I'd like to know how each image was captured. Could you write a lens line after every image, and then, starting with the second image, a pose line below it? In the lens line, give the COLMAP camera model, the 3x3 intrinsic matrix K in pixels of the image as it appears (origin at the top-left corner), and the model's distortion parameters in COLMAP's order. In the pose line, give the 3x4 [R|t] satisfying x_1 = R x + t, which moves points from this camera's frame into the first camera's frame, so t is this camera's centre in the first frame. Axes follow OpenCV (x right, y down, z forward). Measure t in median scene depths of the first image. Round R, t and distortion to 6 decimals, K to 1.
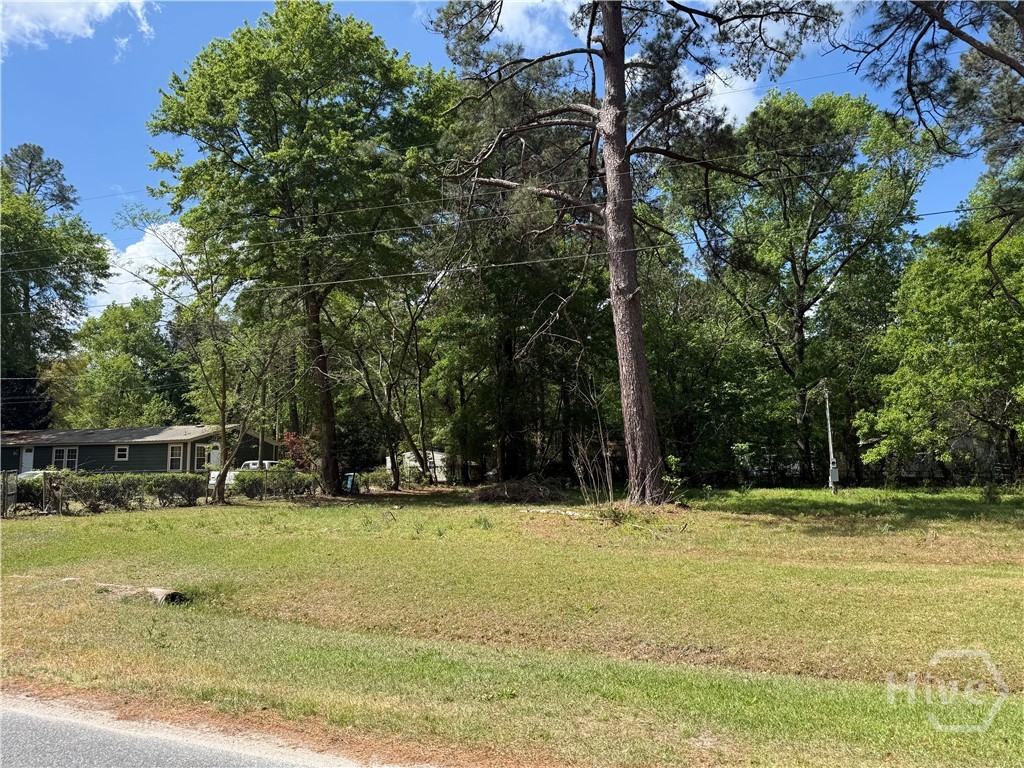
lens RADIAL K [[715.4, 0, 513.2], [0, 715.4, 384.8], [0, 0, 1]] dist [0.061933, -0.074501]
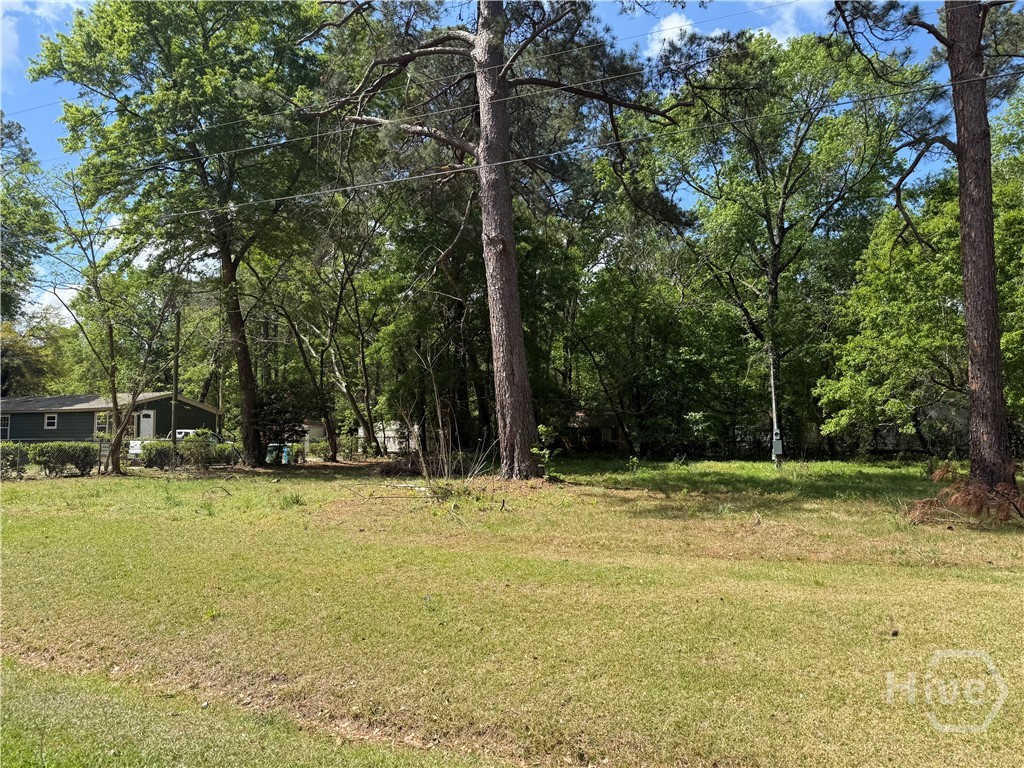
lens RADIAL K [[715.4, 0, 509.2], [0, 715.4, 384.6], [0, 0, 1]] dist [0.061933, -0.074501]
pose [[0.999029, 0.001152, -0.044050, 0.132675], [0.000620, 0.999191, 0.040200, 0.007464], [0.044061, -0.040188, 0.998220, 0.066064]]
